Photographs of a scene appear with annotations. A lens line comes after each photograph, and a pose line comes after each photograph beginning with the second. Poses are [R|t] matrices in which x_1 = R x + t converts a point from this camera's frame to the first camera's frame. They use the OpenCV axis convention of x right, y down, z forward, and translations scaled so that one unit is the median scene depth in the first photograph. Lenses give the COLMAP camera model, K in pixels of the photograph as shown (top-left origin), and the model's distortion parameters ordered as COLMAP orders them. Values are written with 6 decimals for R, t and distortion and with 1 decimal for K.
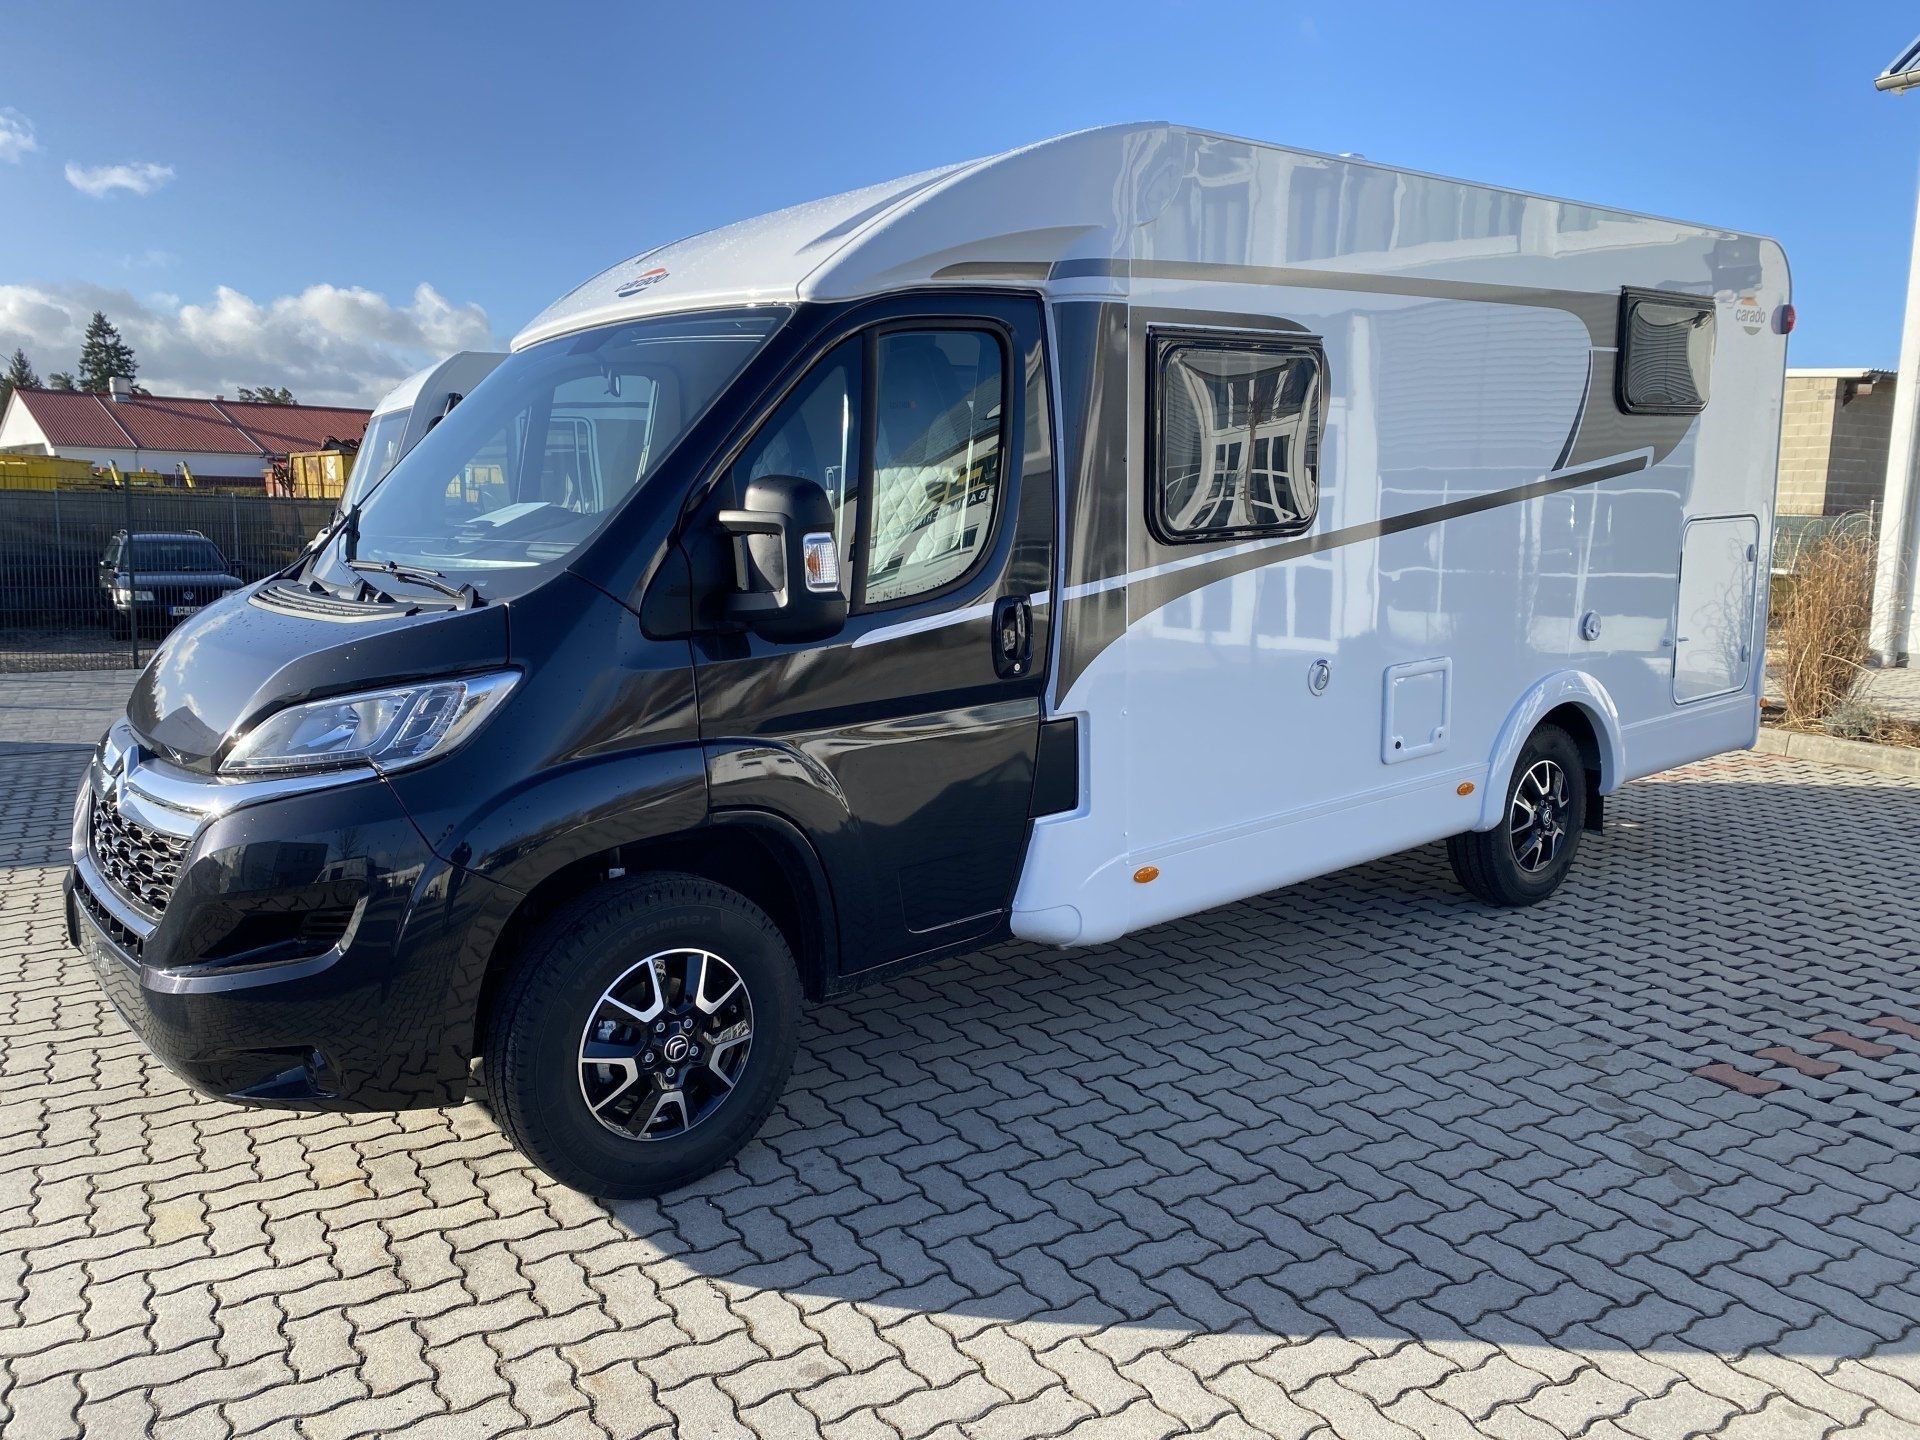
lens RADIAL K [[1559.7, 0, 960.0], [0, 1559.7, 720.0], [0, 0, 1]] dist [0.003711, -0.002415]
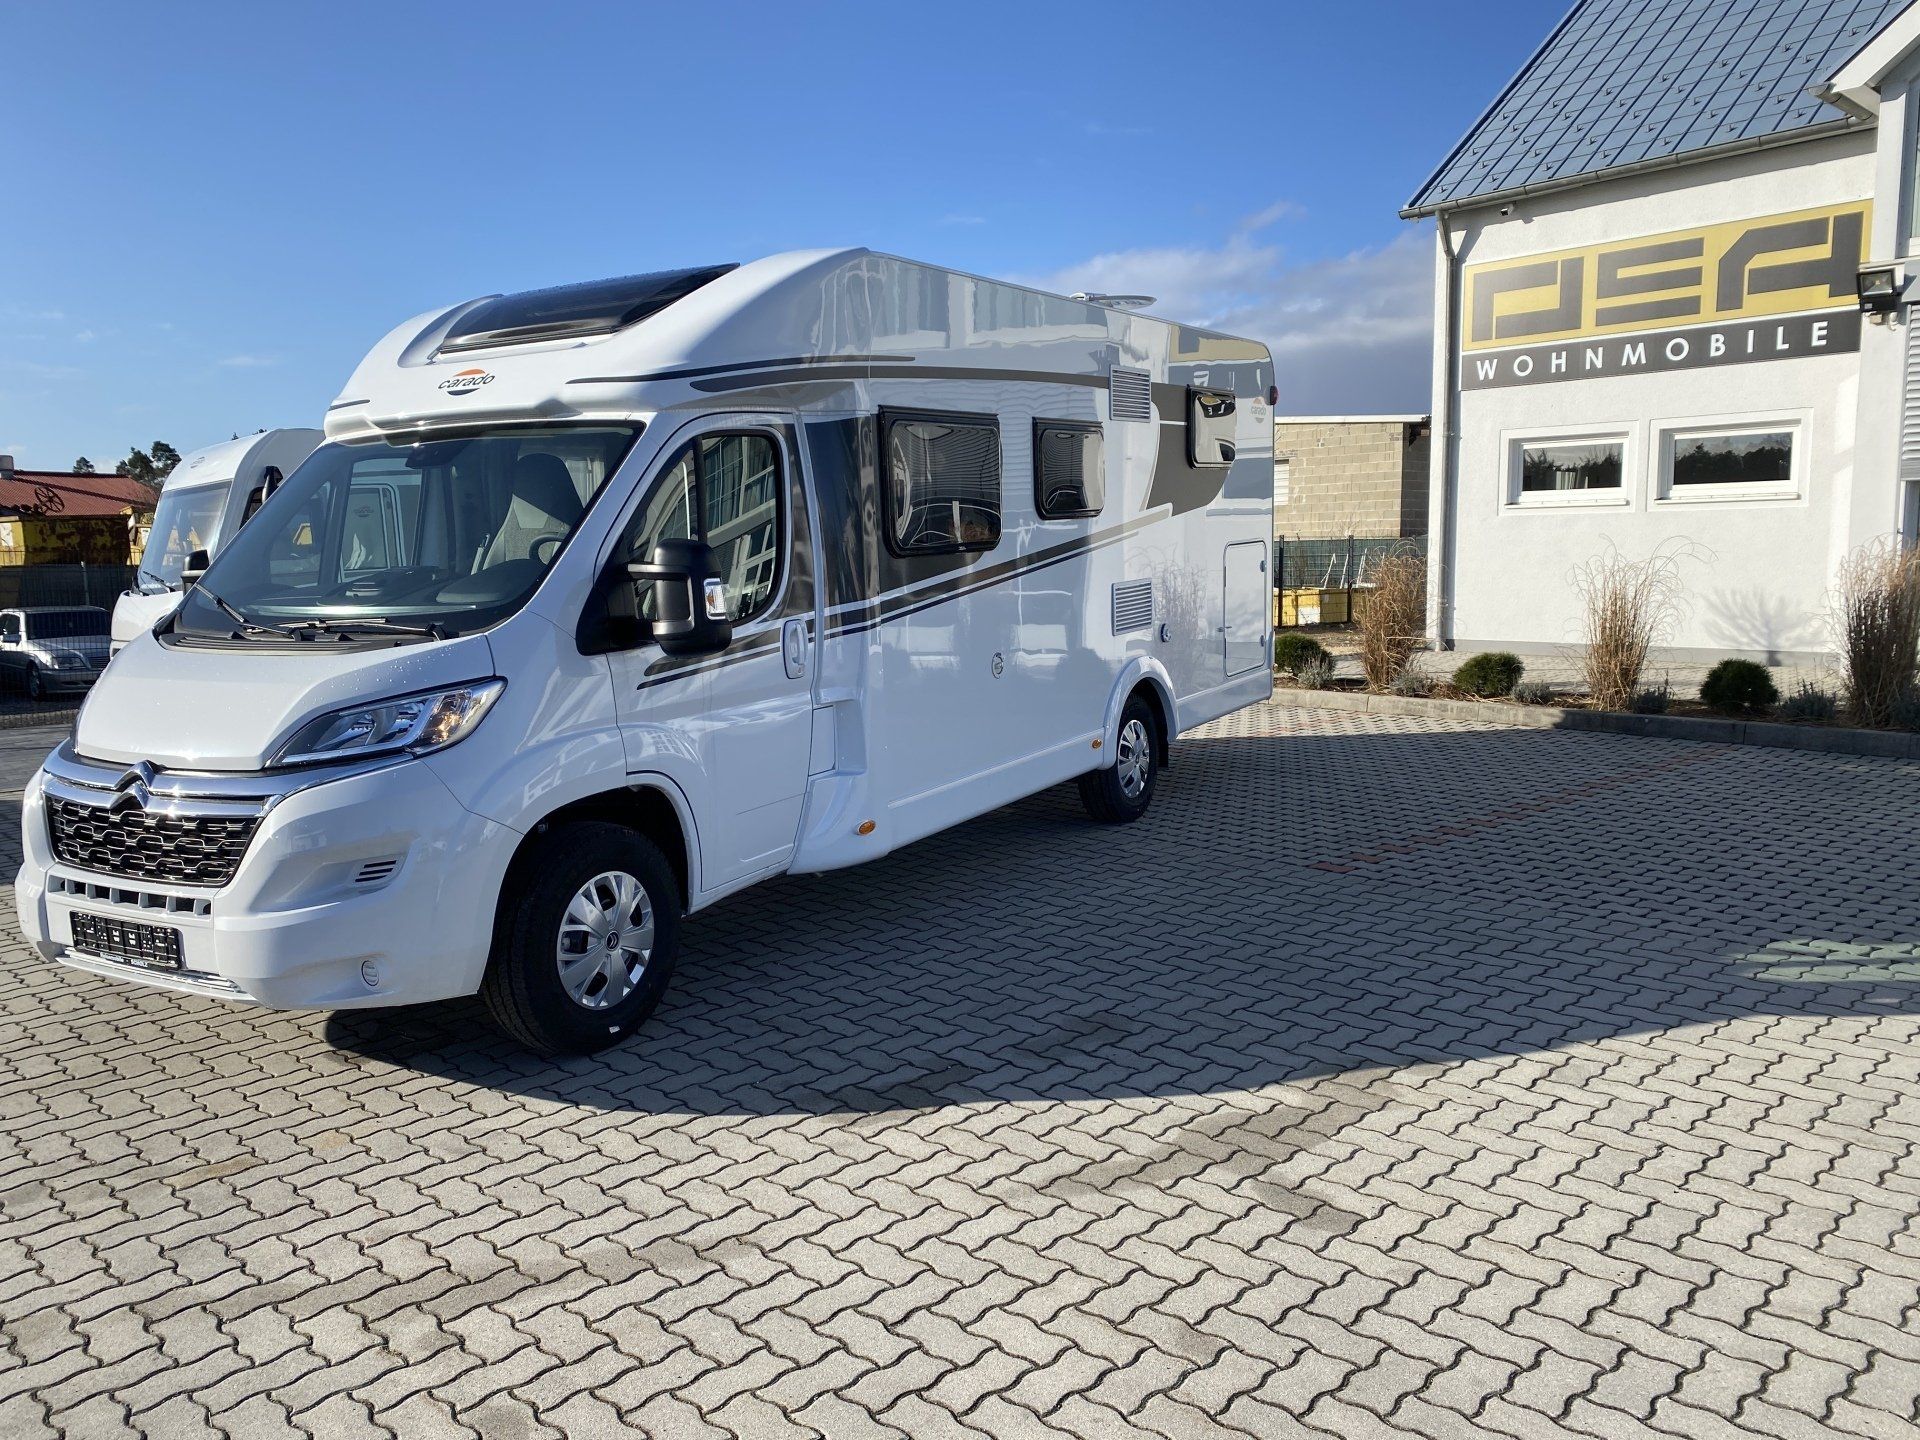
lens RADIAL K [[1559.7, 0, 960.0], [0, 1559.7, 720.0], [0, 0, 1]] dist [0.003711, -0.002415]
pose [[0.975077, -0.060156, 0.213557, -0.181985], [0.066206, 0.997579, -0.021286, 0.053748], [-0.211760, 0.034894, 0.976699, -0.419434]]
